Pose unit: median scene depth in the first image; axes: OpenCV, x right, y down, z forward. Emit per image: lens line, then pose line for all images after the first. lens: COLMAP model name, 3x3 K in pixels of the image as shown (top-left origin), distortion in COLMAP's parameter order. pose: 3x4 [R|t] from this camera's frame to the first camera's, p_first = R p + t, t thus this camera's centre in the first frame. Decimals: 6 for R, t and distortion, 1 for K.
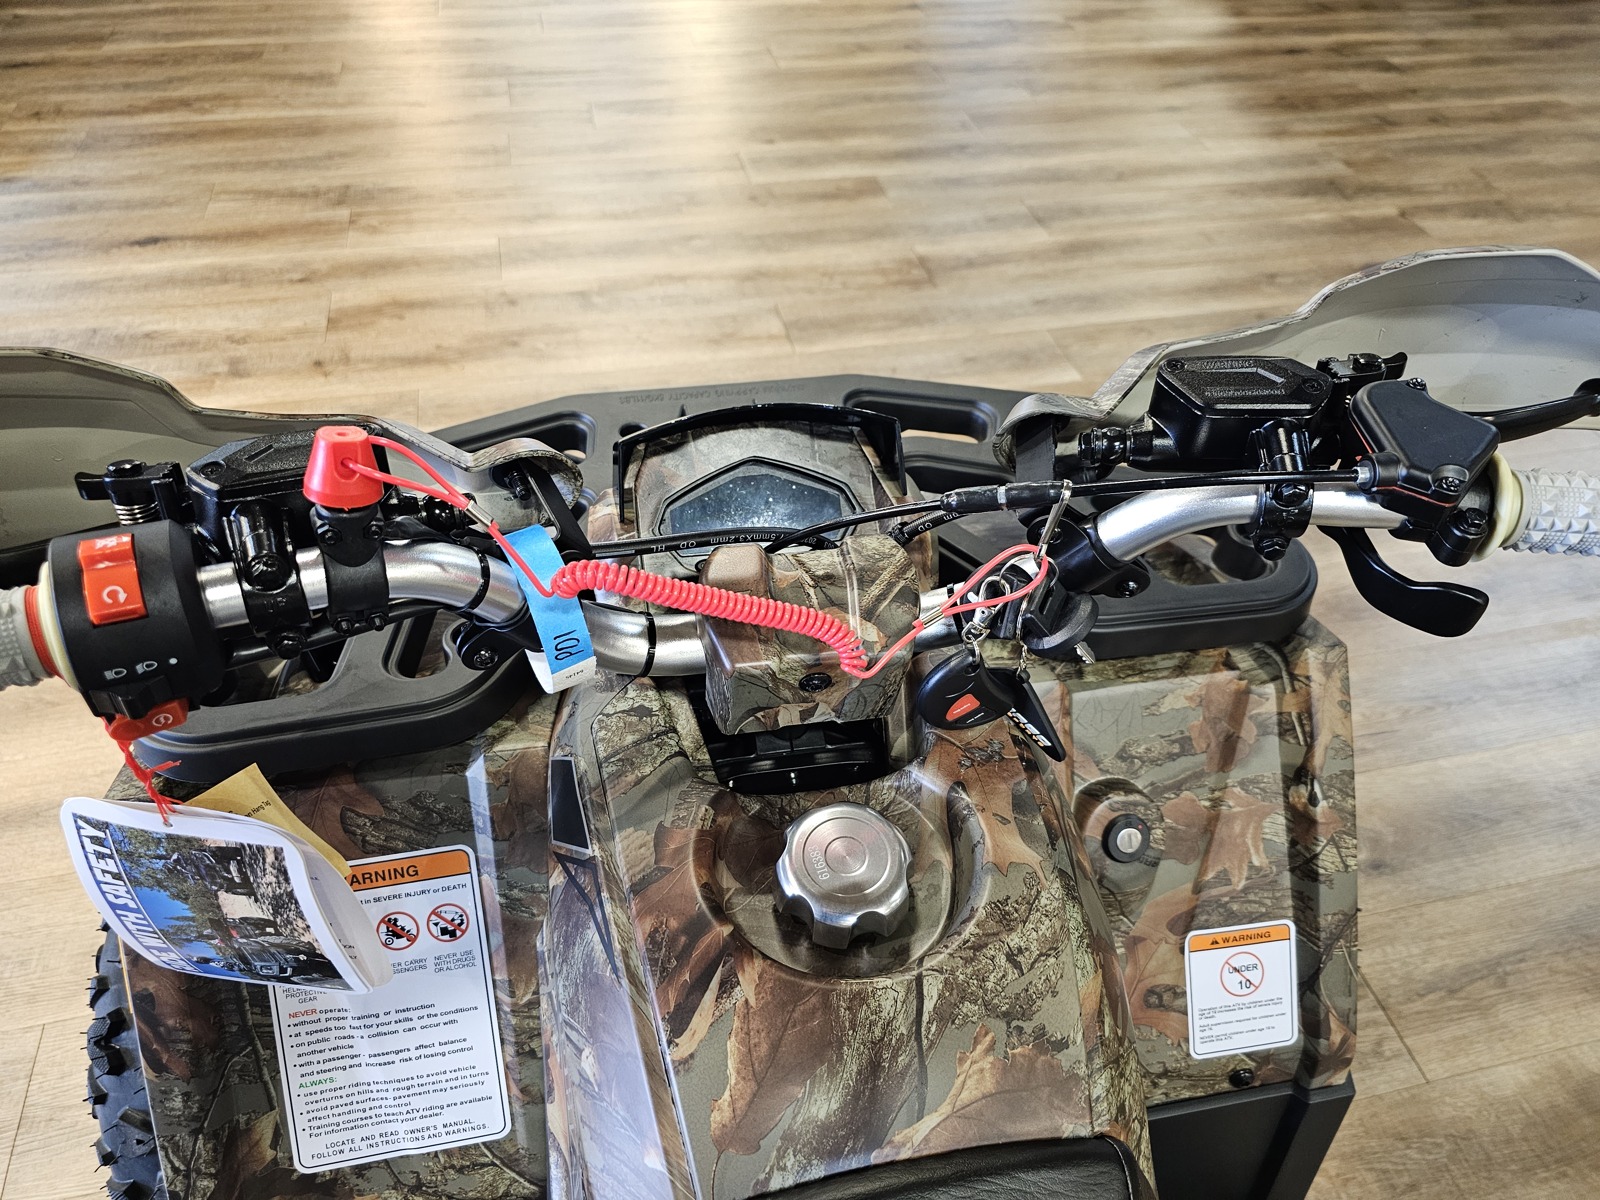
lens RADIAL K [[1068.4, 0, 799.6], [0, 1068.4, 613.1], [0, 0, 1]] dist [0.041476, -0.034814]
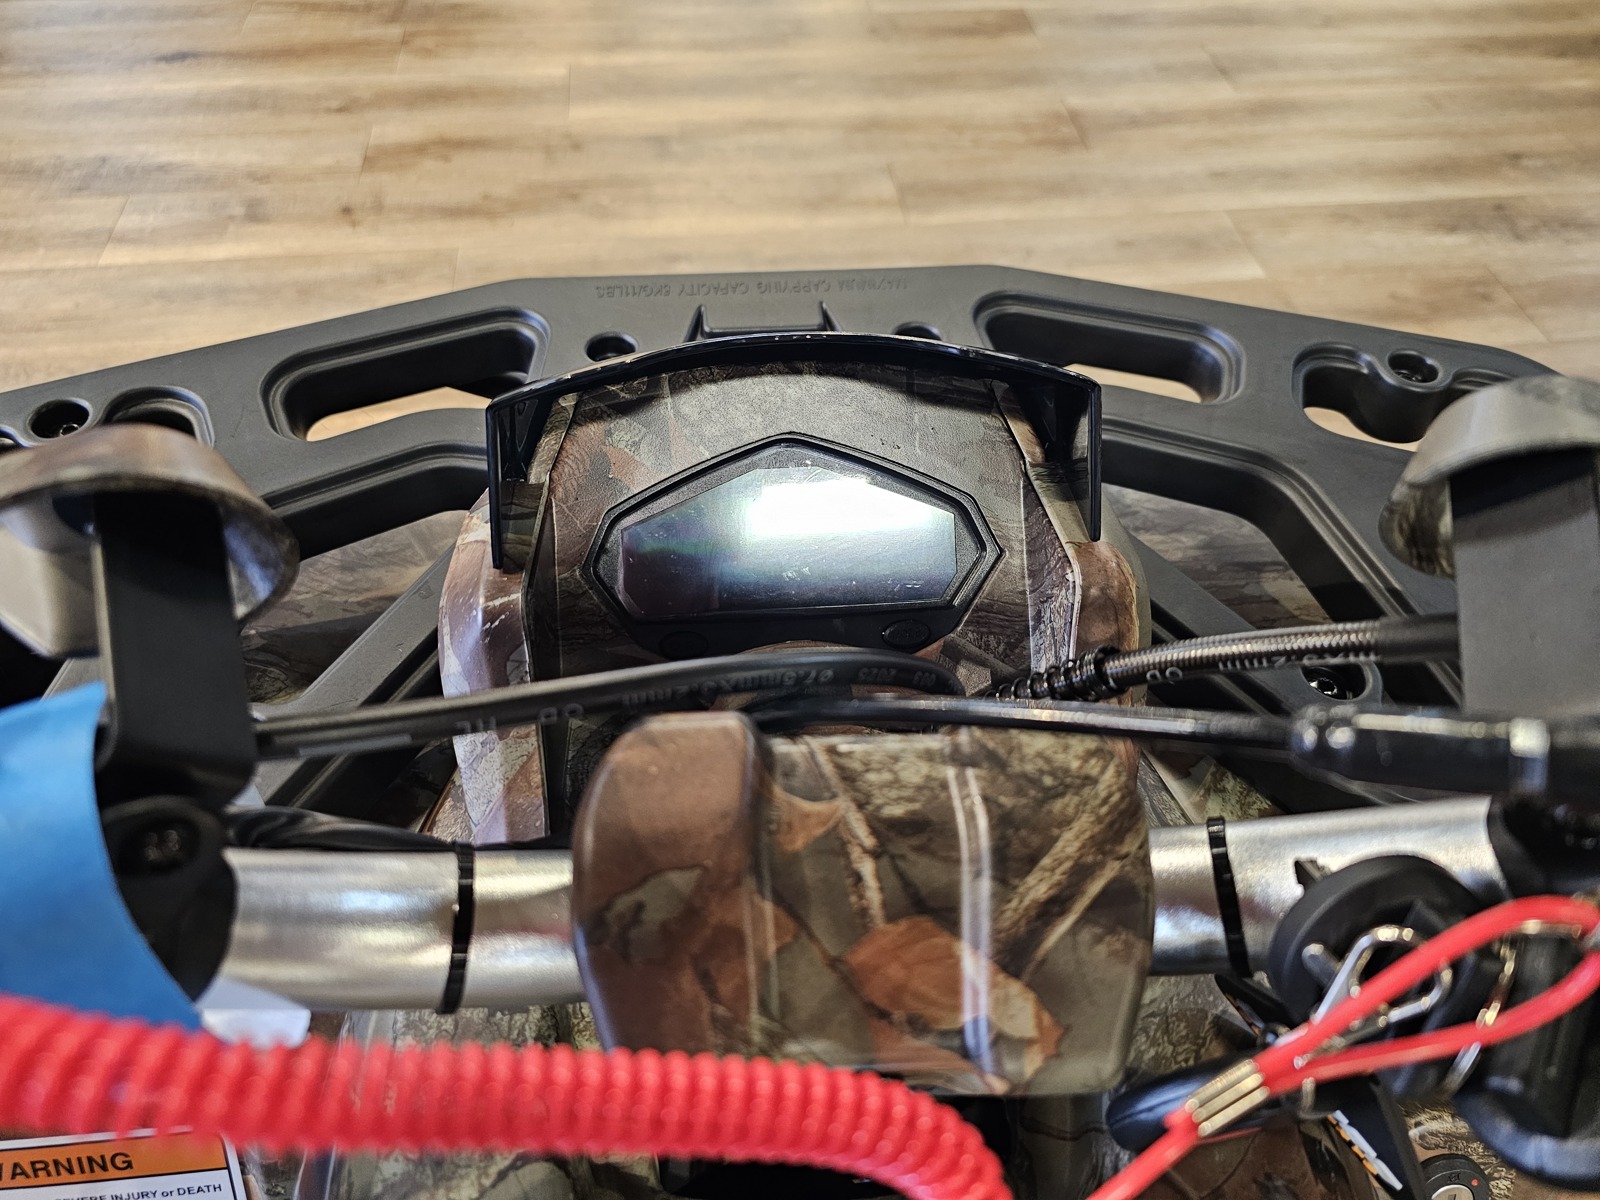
lens RADIAL K [[1049.2, 0, 815.4], [0, 1049.2, 604.6], [0, 0, 1]] dist [0.020743, -0.022183]
pose [[0.994690, 0.075462, -0.069977, 0.002910], [-0.067292, 0.991366, 0.112544, -0.039287], [0.077865, -0.107237, 0.991180, 0.161823]]
